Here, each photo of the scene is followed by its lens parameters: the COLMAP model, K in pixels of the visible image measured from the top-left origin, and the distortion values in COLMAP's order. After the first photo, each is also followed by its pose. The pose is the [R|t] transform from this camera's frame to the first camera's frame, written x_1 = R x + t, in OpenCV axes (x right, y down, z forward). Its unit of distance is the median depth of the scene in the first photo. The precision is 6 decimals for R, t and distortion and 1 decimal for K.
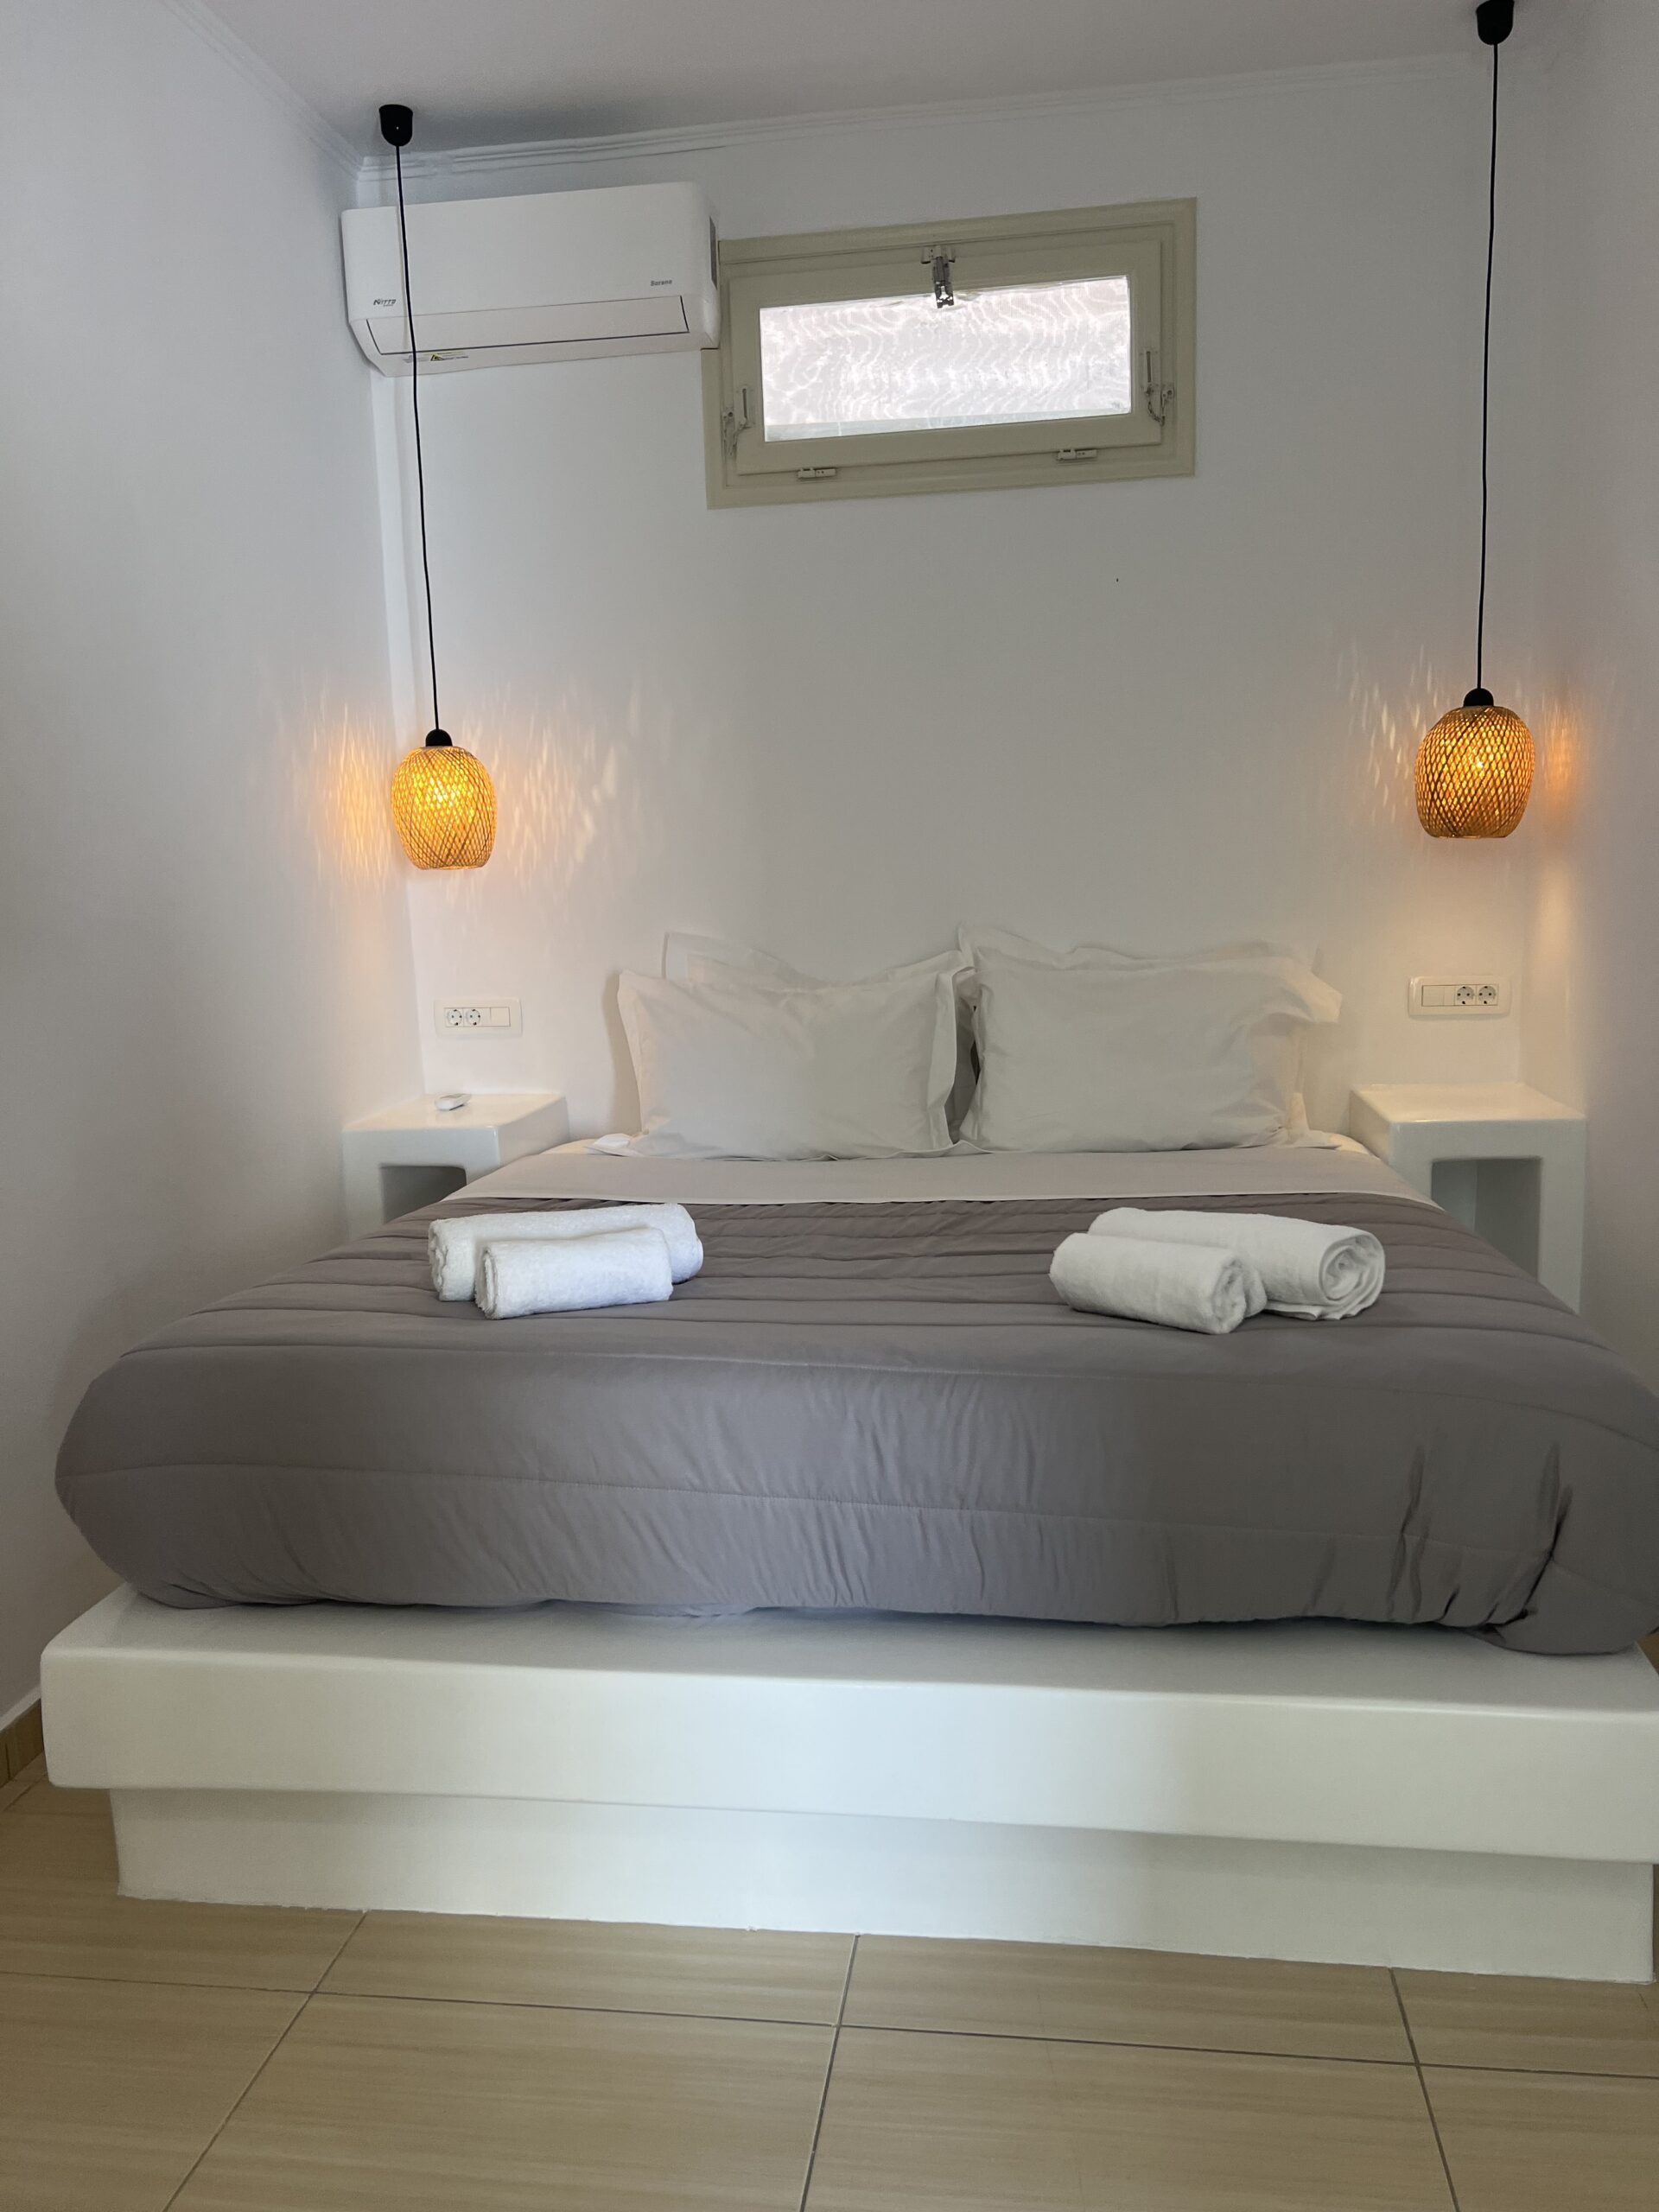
lens RADIAL K [[1669.4, 0, 820.5], [0, 1669.4, 1086.8], [0, 0, 1]] dist [0.053953, -0.060730]
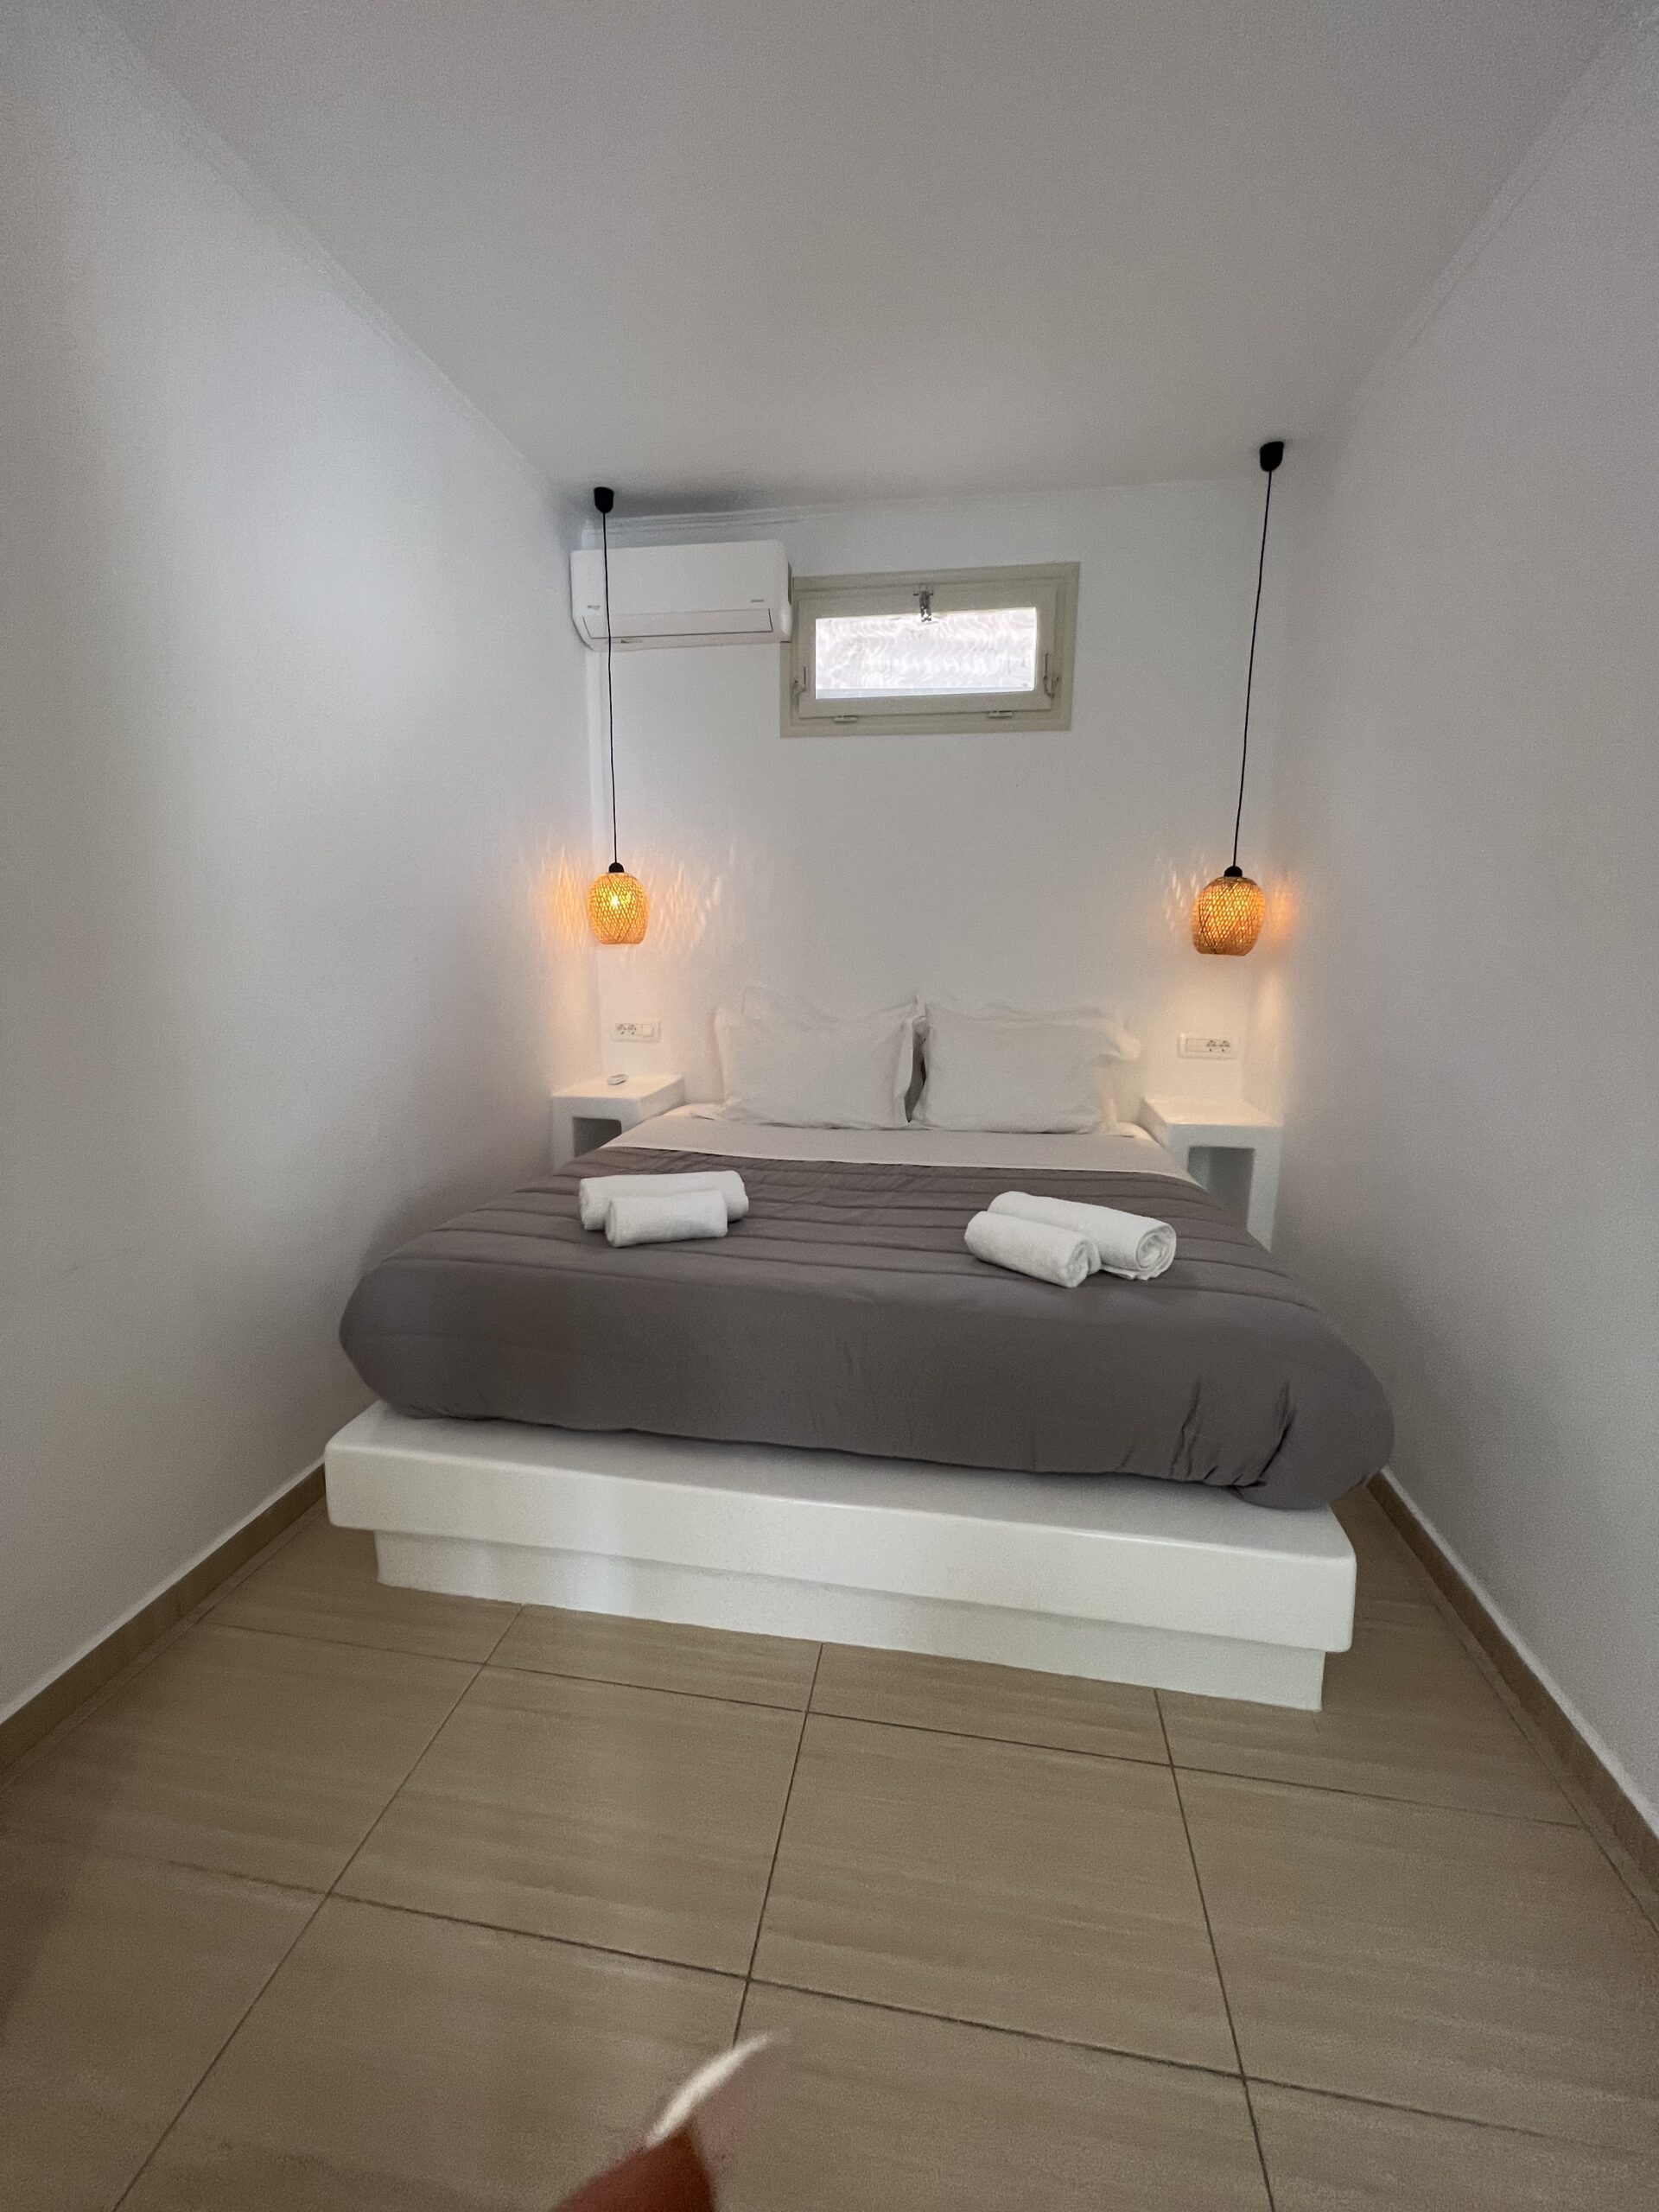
lens RADIAL K [[890.3, 0, 826.6], [0, 890.3, 1085.1], [0, 0, 1]] dist [-0.003385, 0.001735]
pose [[0.998919, 0.044930, -0.011893, 0.006714], [-0.044398, 0.998141, 0.041751, -0.037620], [0.013747, -0.041178, 0.999057, 0.100358]]
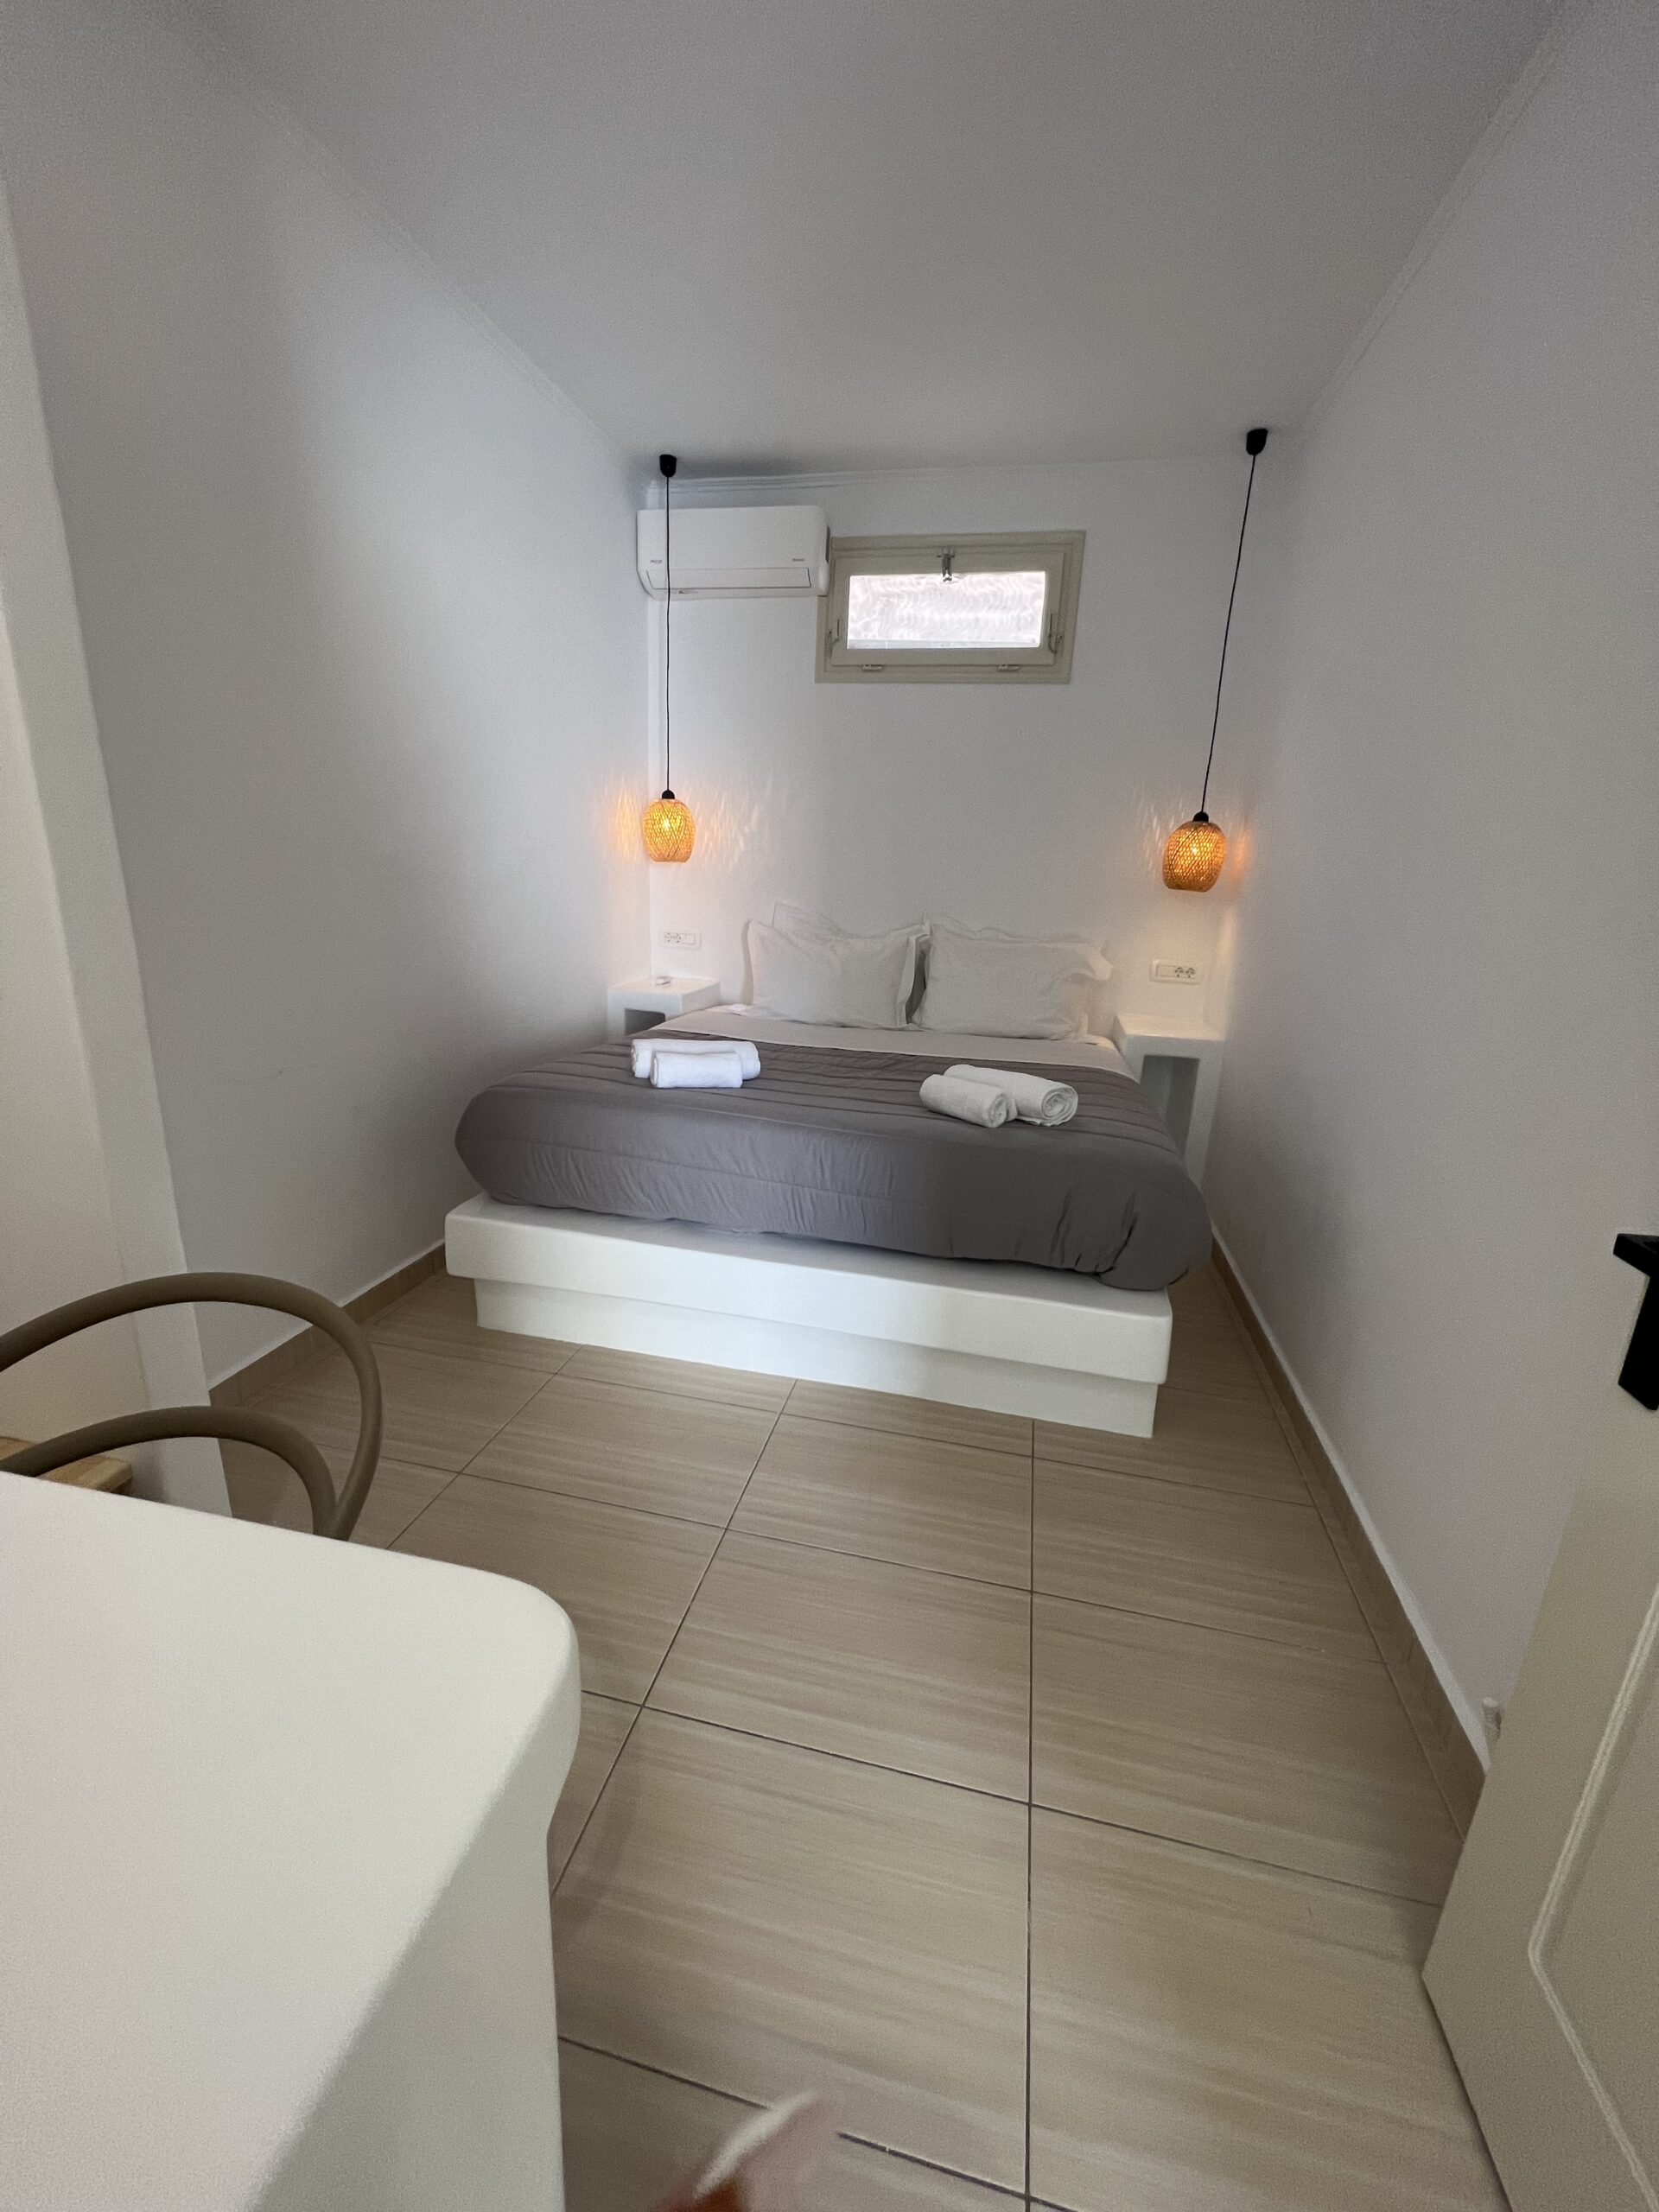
lens RADIAL K [[890.3, 0, 823.0], [0, 890.3, 1085.5], [0, 0, 1]] dist [-0.003385, 0.001735]
pose [[0.993675, 0.095398, -0.059231, 0.051404], [-0.087851, 0.988992, 0.119064, -0.011411], [0.069938, -0.113108, 0.991118, -0.065976]]
